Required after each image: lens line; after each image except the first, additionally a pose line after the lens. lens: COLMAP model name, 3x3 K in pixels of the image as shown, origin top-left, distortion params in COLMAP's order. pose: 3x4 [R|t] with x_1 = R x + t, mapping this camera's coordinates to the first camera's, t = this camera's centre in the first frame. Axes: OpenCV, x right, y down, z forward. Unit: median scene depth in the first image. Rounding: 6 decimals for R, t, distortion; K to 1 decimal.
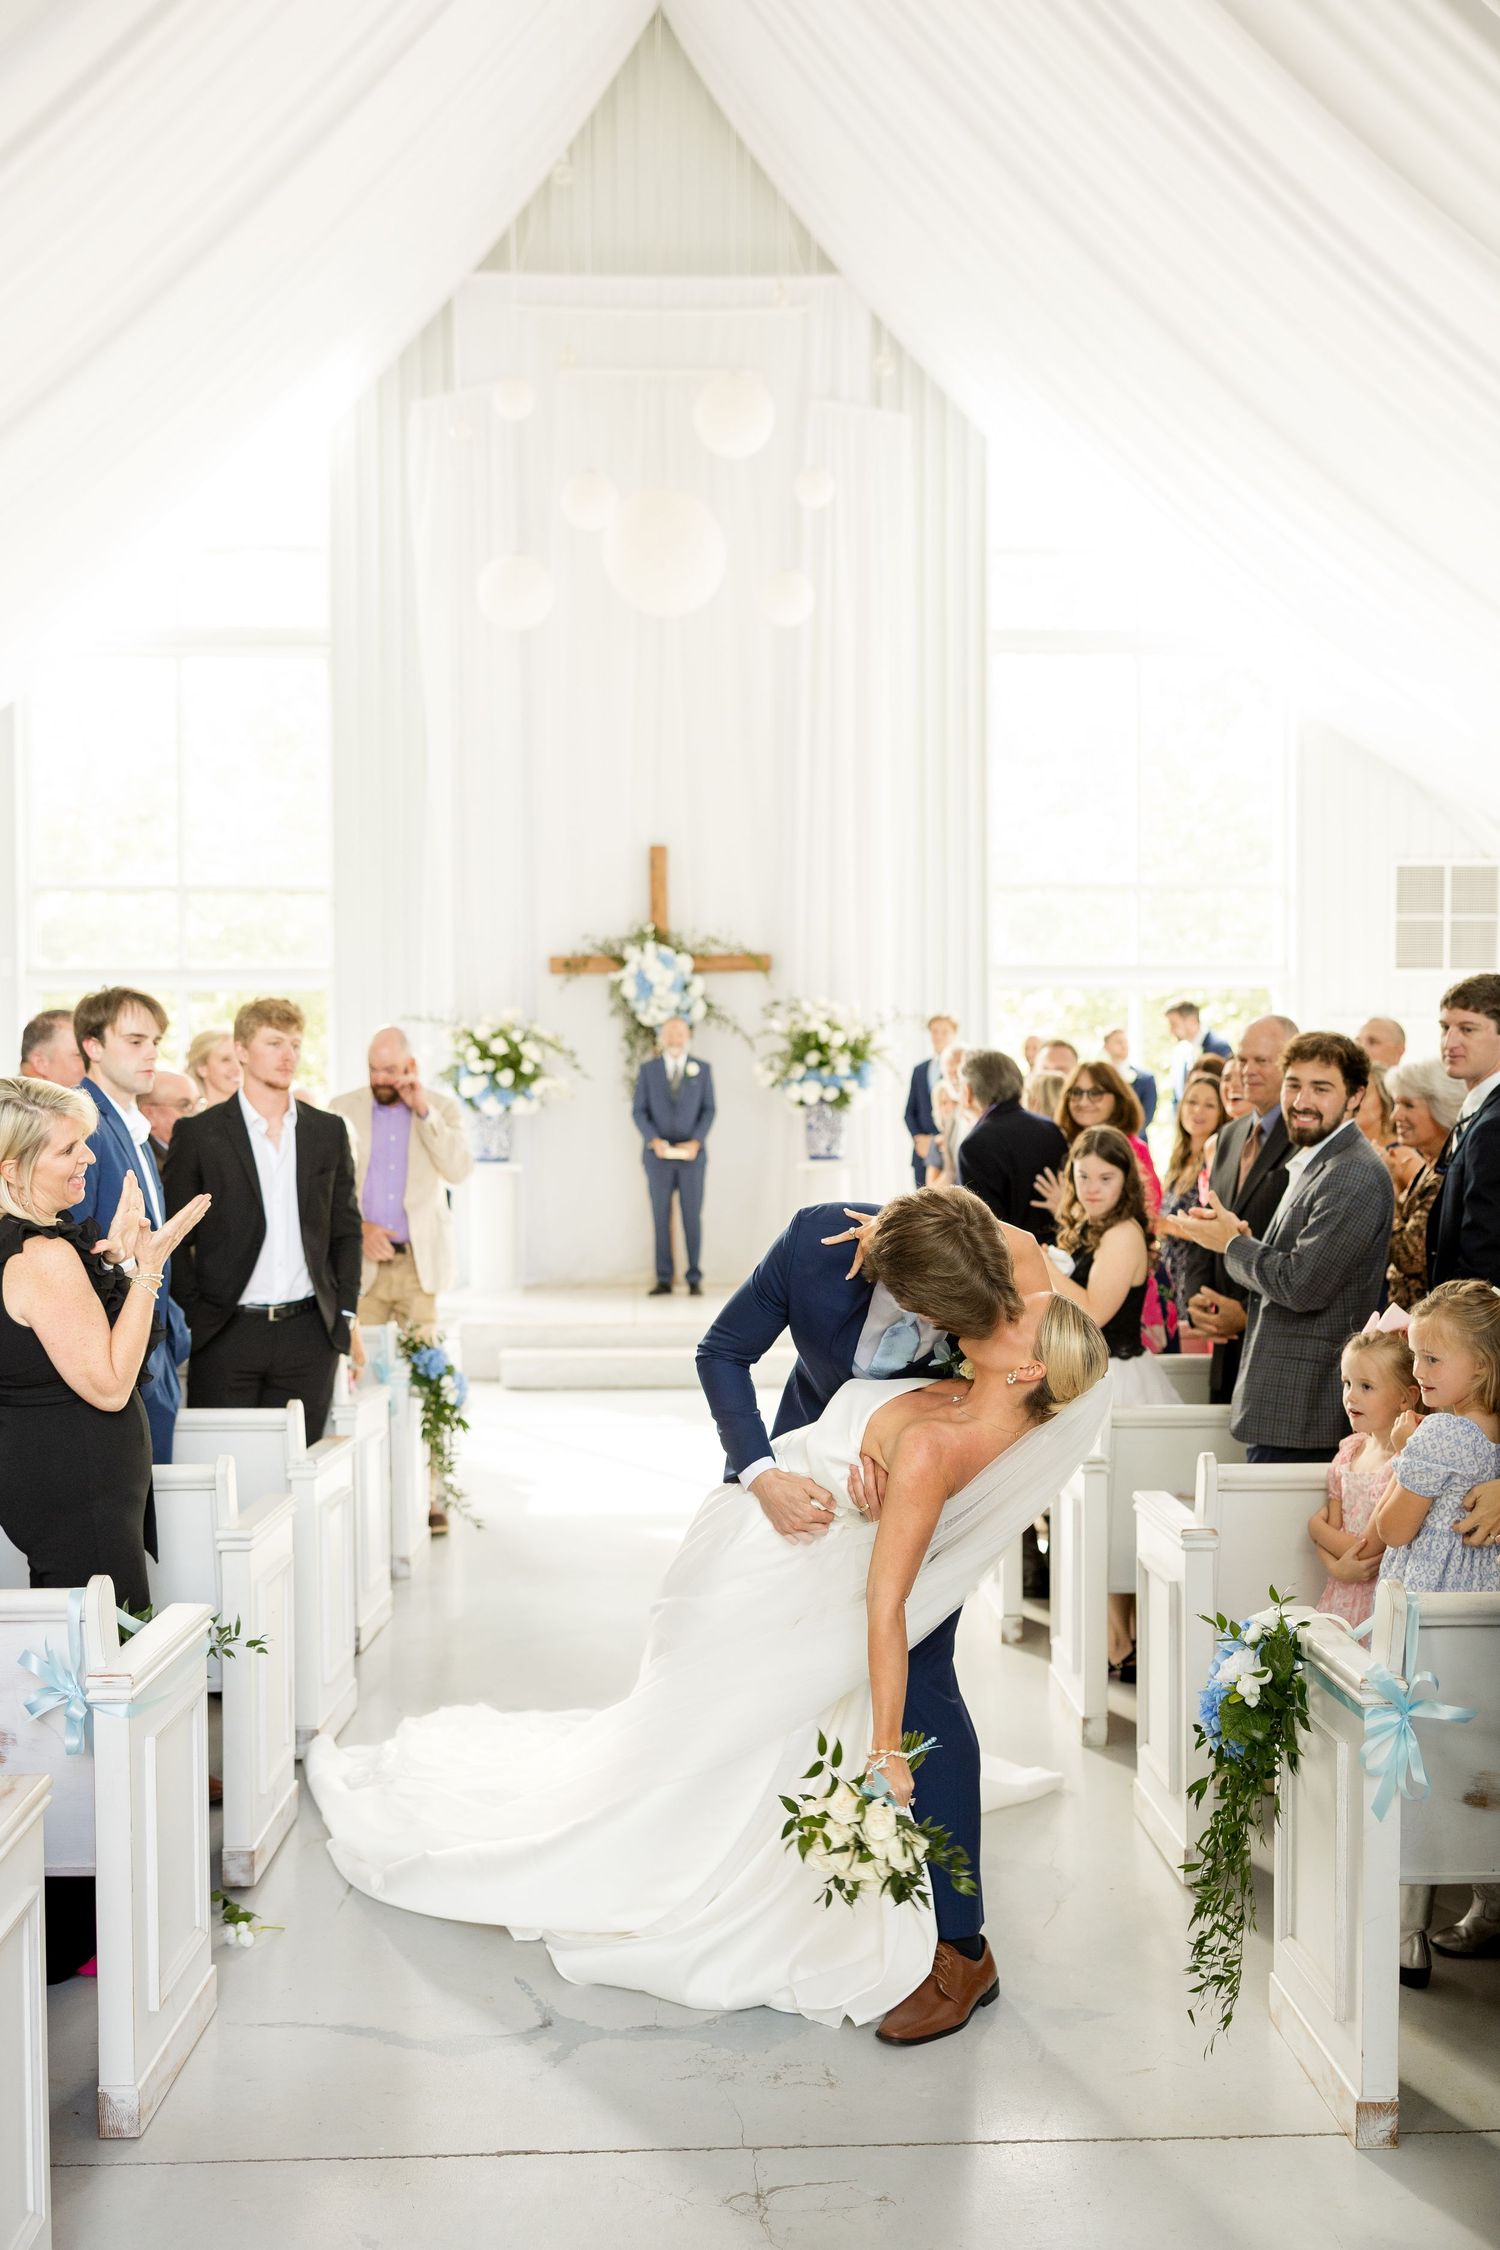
lens RADIAL K [[2096.7, 0, 750.0], [0, 2096.7, 1125.0], [0, 0, 1]] dist [-0.007867, -0.002164]
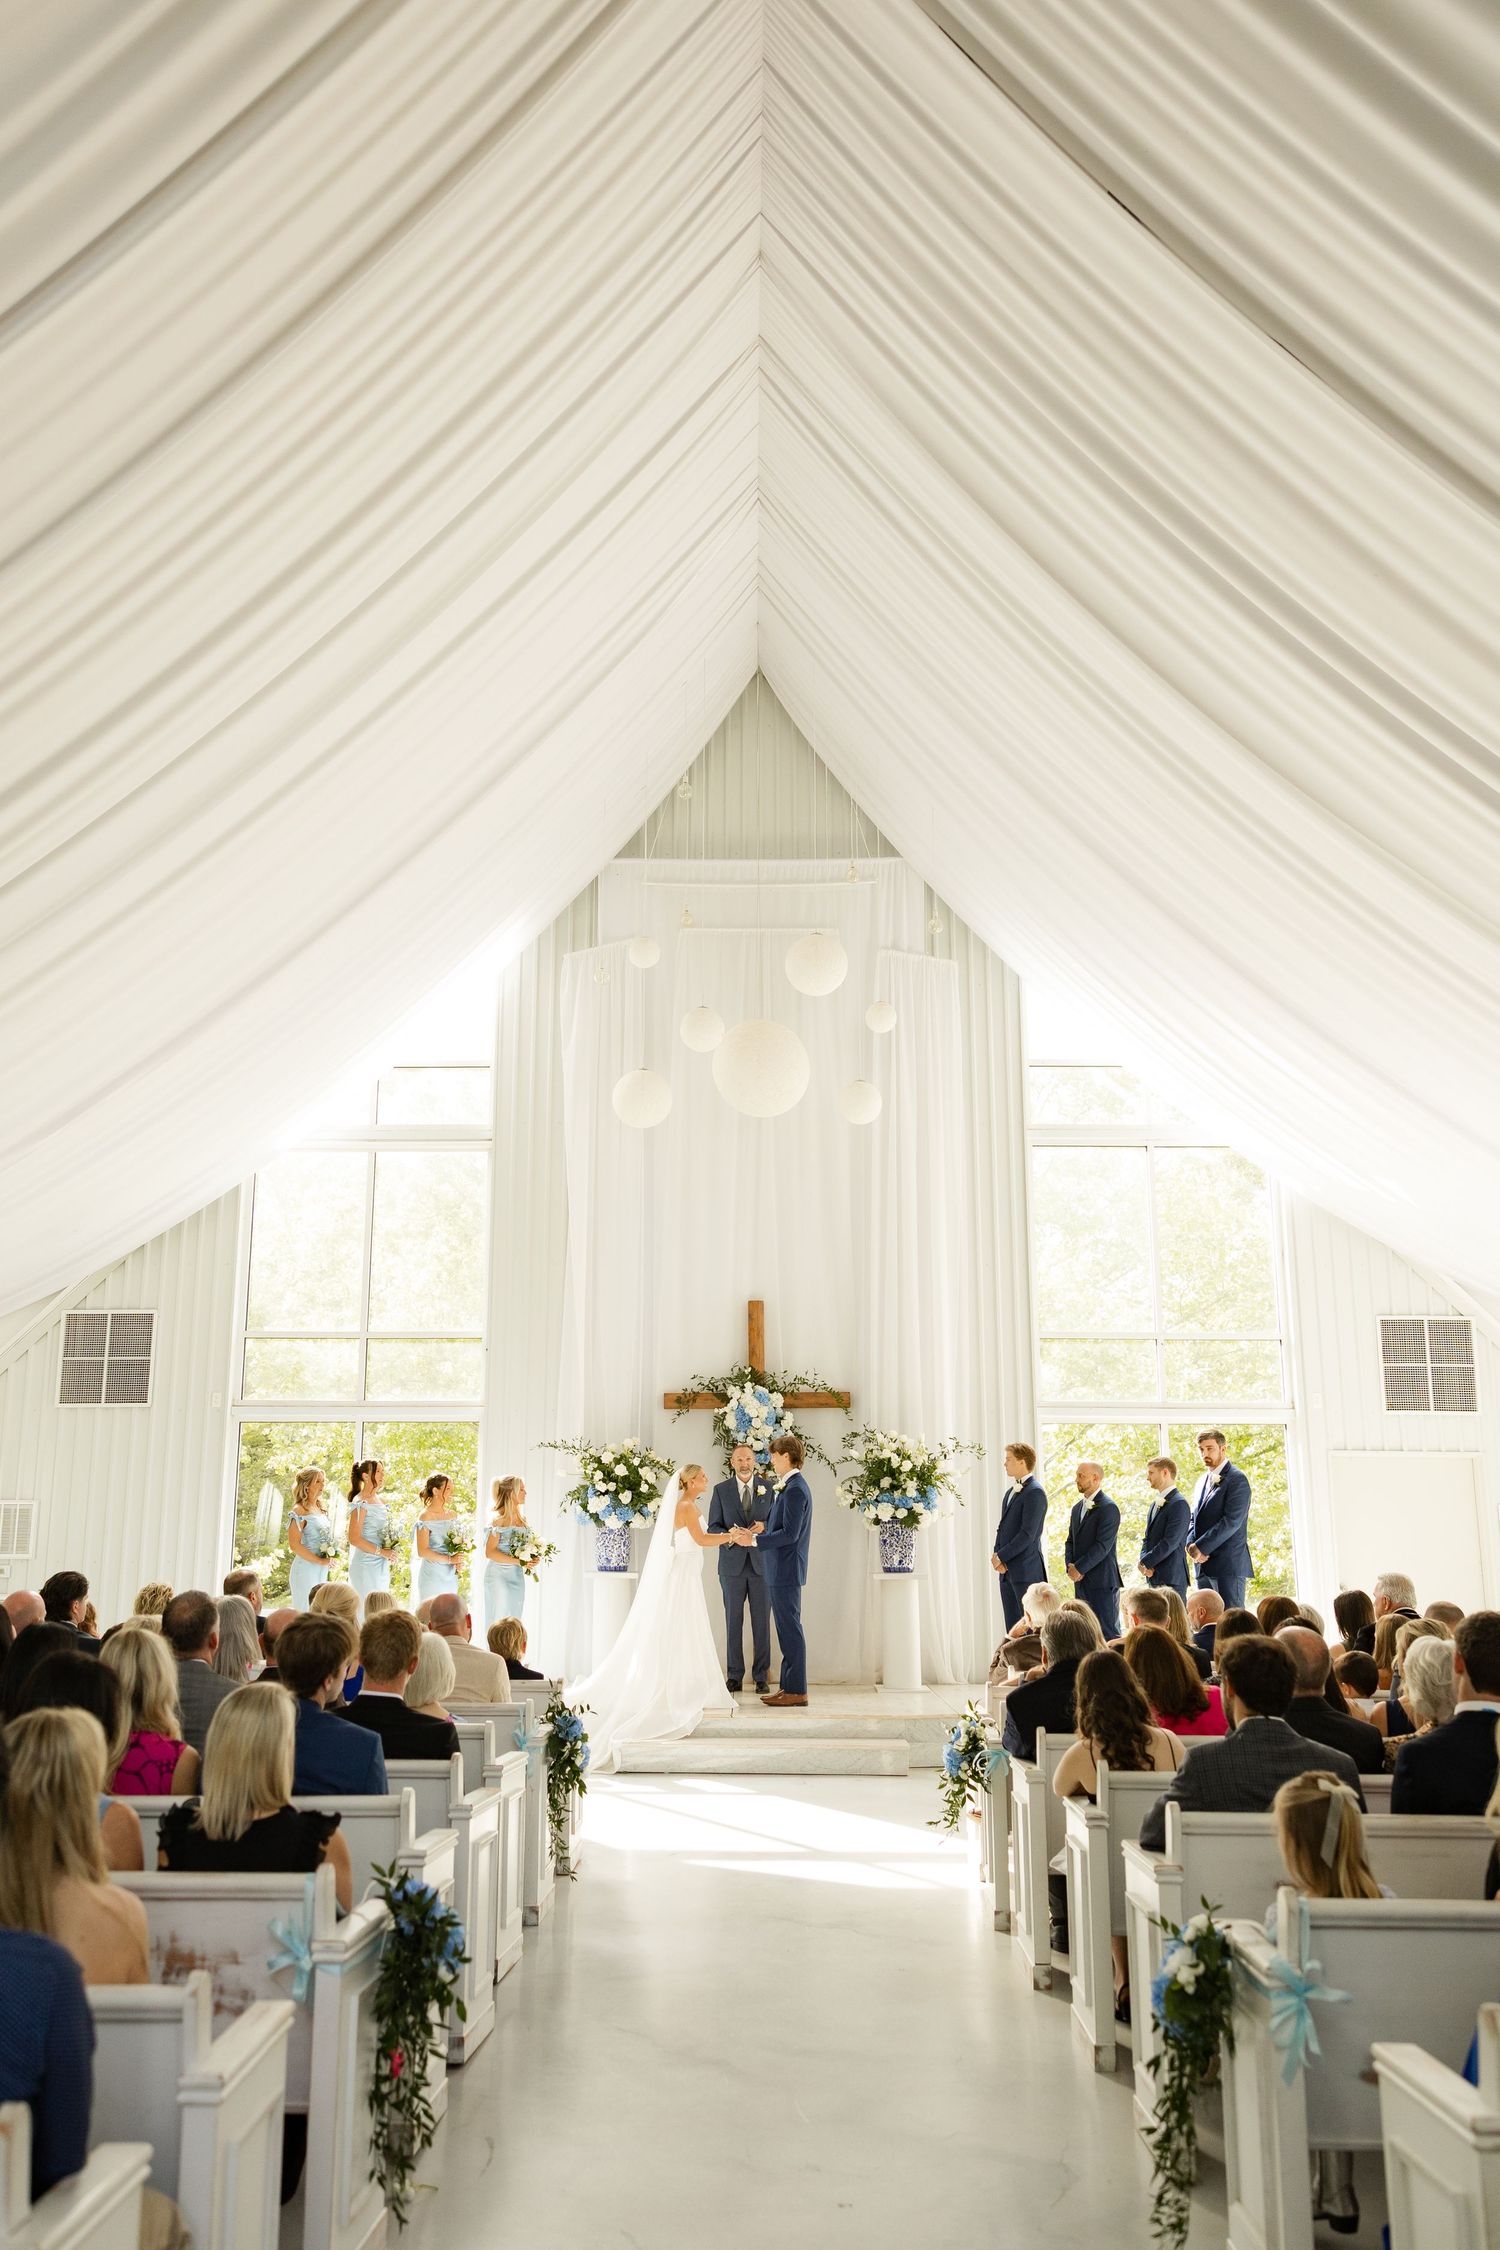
lens RADIAL K [[1803.6, 0, 727.7], [0, 1803.6, 1118.6], [0, 0, 1]] dist [0.008905, 0.003280]
pose [[0.998165, -0.004473, -0.060386, 0.003606], [-0.009426, 0.973630, -0.227938, 0.001076], [0.059813, 0.228089, 0.971801, -0.037054]]
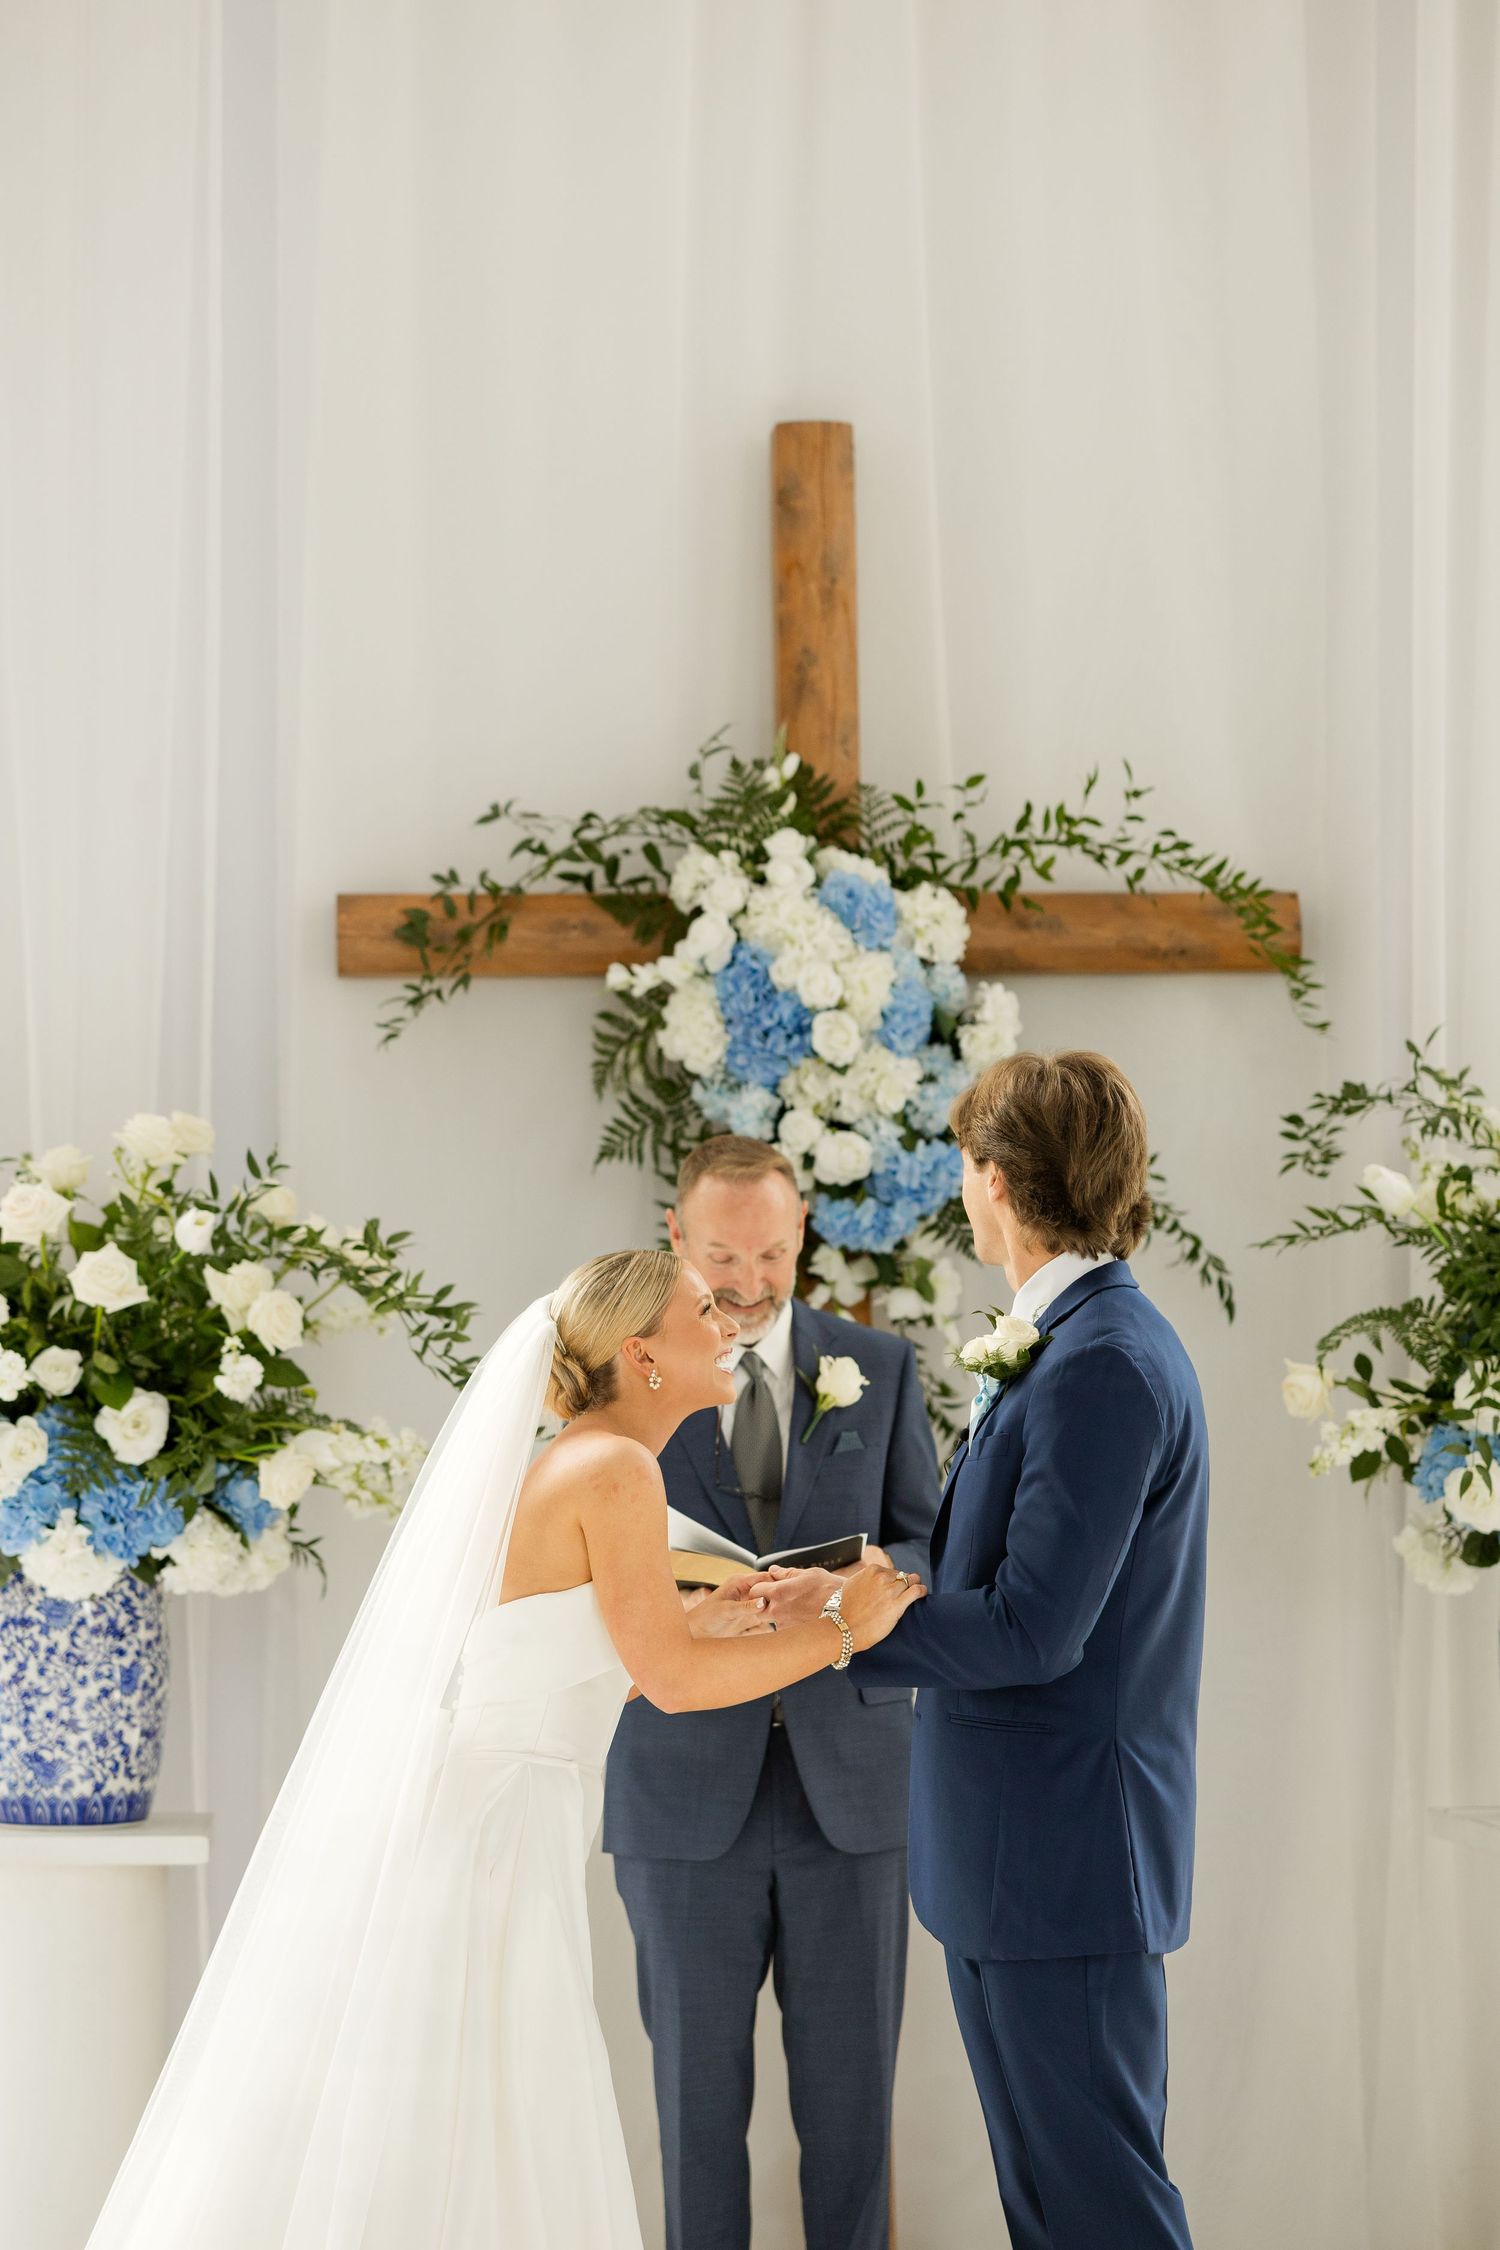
lens RADIAL K [[4426.1, 0, 750.0], [0, 4426.1, 1125.0], [0, 0, 1]] dist [-0.055037, -0.158204]
pose [[0.999863, 0.002933, 0.016289, -0.064993], [-0.001337, 0.995268, -0.097156, -0.010140], [-0.016497, 0.097121, 0.995136, 0.580242]]
